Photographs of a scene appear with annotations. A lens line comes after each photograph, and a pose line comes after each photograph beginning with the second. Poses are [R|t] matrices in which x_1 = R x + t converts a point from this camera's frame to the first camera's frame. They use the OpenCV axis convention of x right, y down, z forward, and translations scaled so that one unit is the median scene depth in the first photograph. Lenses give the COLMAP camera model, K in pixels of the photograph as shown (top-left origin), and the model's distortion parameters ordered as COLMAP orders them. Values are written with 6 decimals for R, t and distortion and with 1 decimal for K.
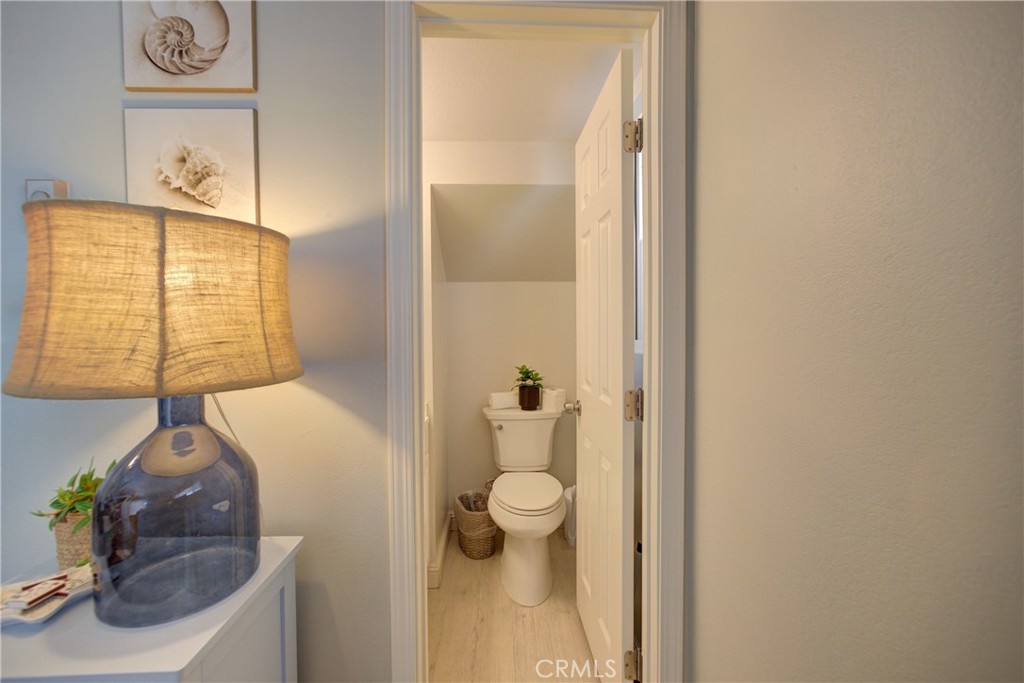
lens RADIAL K [[407.0, 0, 509.9], [0, 407.0, 338.1], [0, 0, 1]] dist [-0.024099, 0.010813]
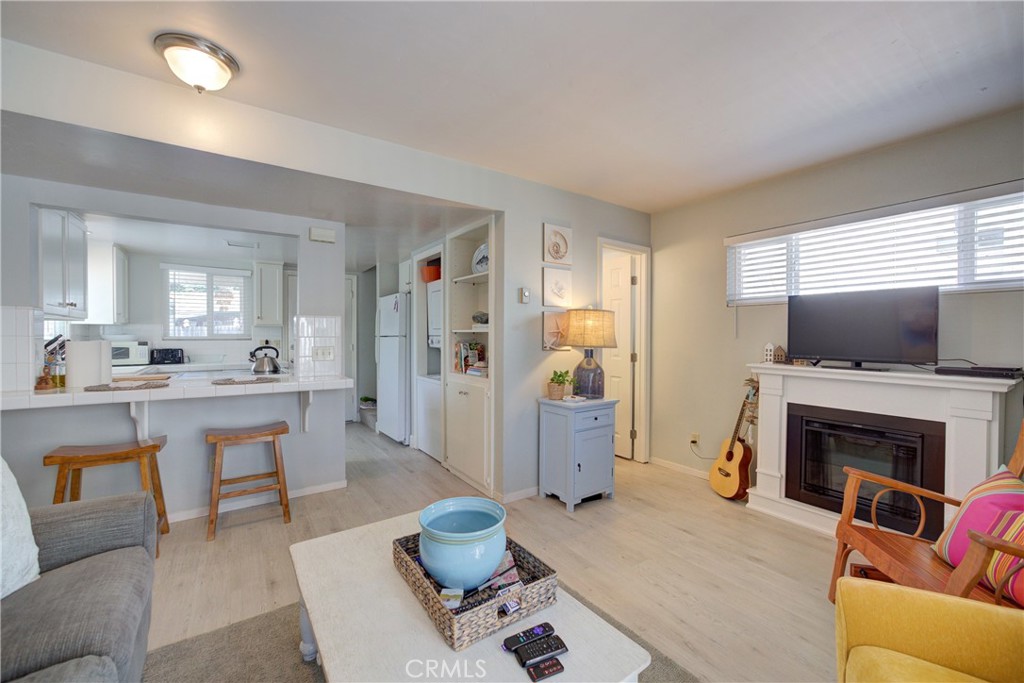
lens RADIAL K [[404.6, 0, 508.5], [0, 404.6, 338.3], [0, 0, 1]] dist [-0.024765, 0.012362]
pose [[0.851351, 0.004792, 0.524574, -2.945828], [-0.011318, 0.999893, 0.009233, -0.014406], [-0.524474, -0.013798, 0.851315, -1.694855]]
